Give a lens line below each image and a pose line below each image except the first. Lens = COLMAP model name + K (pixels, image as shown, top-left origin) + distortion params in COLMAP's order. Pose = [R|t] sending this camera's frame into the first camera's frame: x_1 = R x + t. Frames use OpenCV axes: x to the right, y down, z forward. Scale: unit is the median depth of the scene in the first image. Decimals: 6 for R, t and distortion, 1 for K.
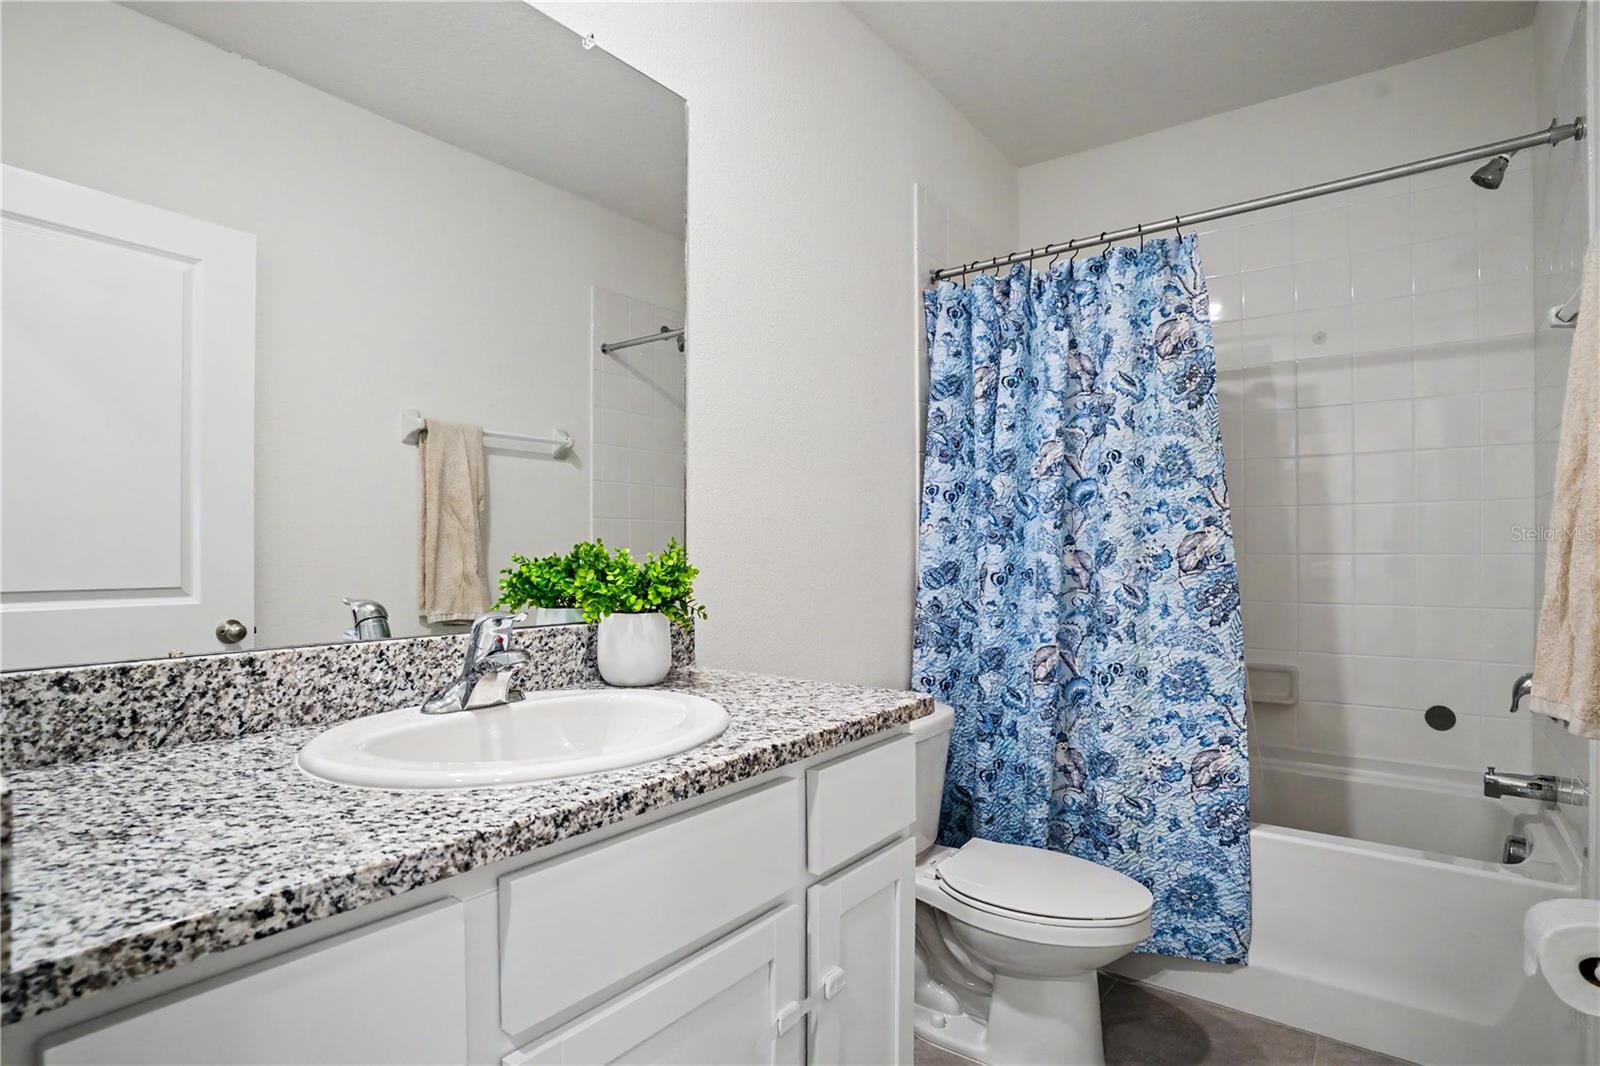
lens RADIAL K [[785.6, 0, 800.0], [0, 785.6, 533.0], [0, 0, 1]] dist [-0.072430, 0.027531]
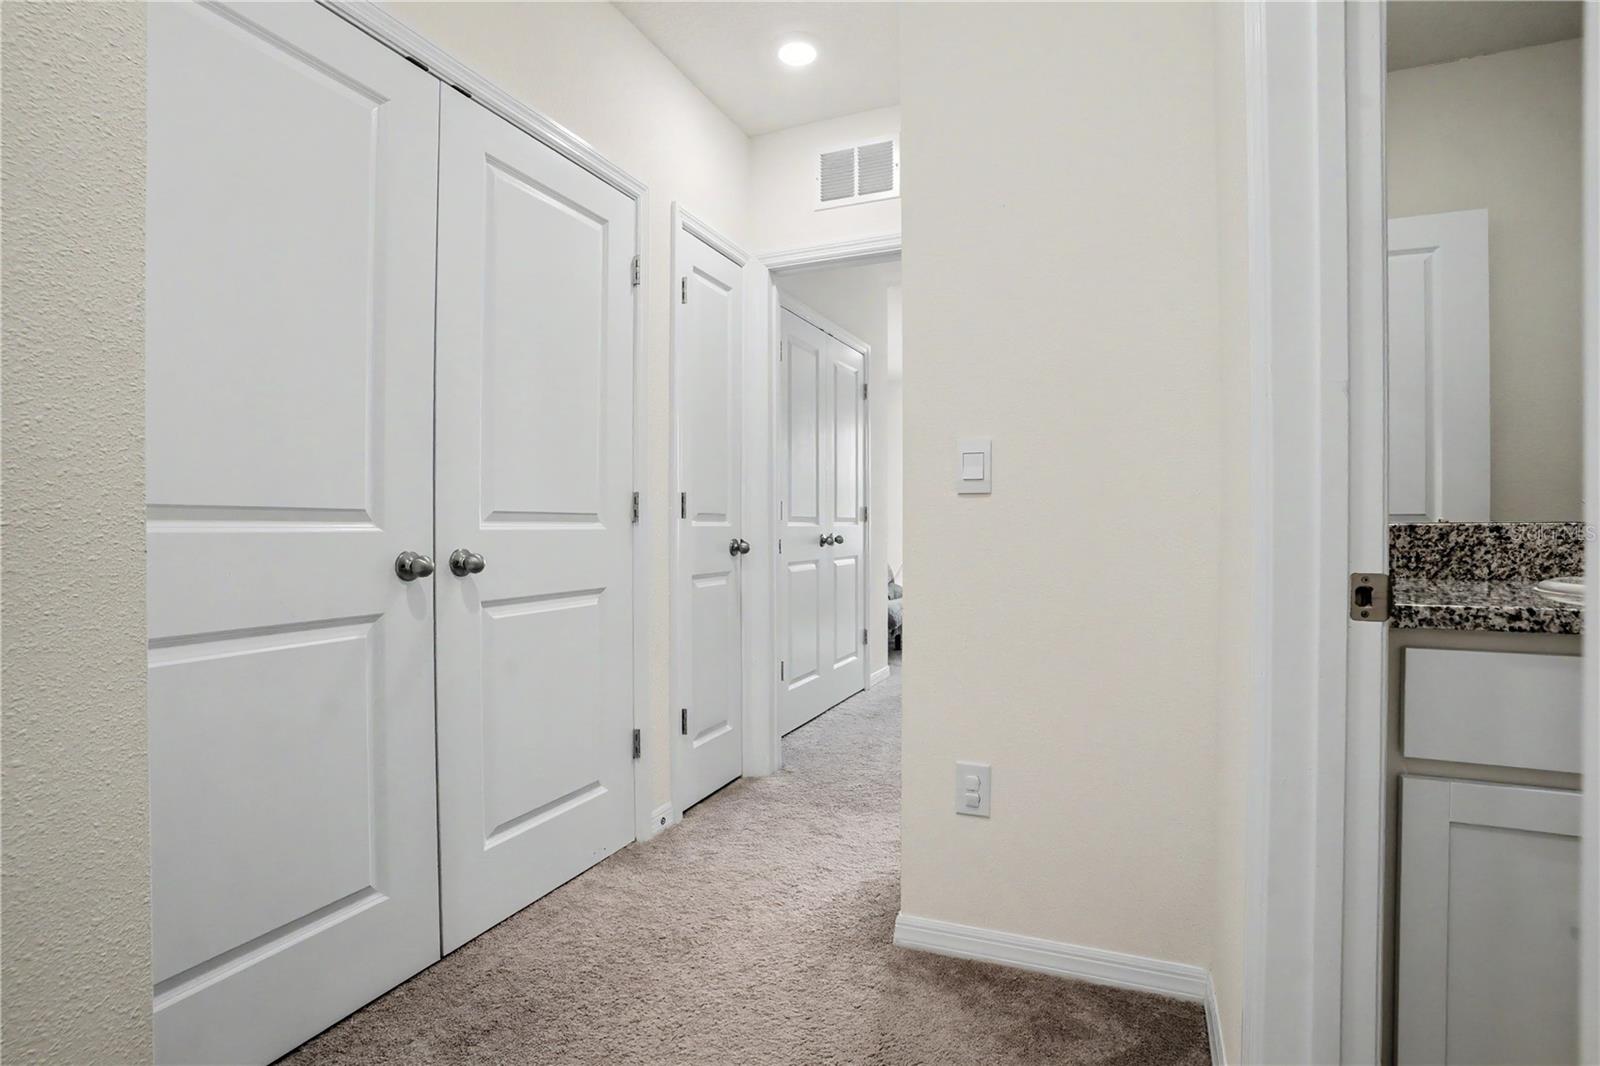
lens RADIAL K [[785.6, 0, 800.0], [0, 785.6, 533.0], [0, 0, 1]] dist [-0.072430, 0.027531]
pose [[0.217333, 0.013159, -0.976009, 0.373249], [0.015245, 0.999741, 0.016874, 0.140580], [0.975978, -0.018547, 0.217077, -0.589261]]
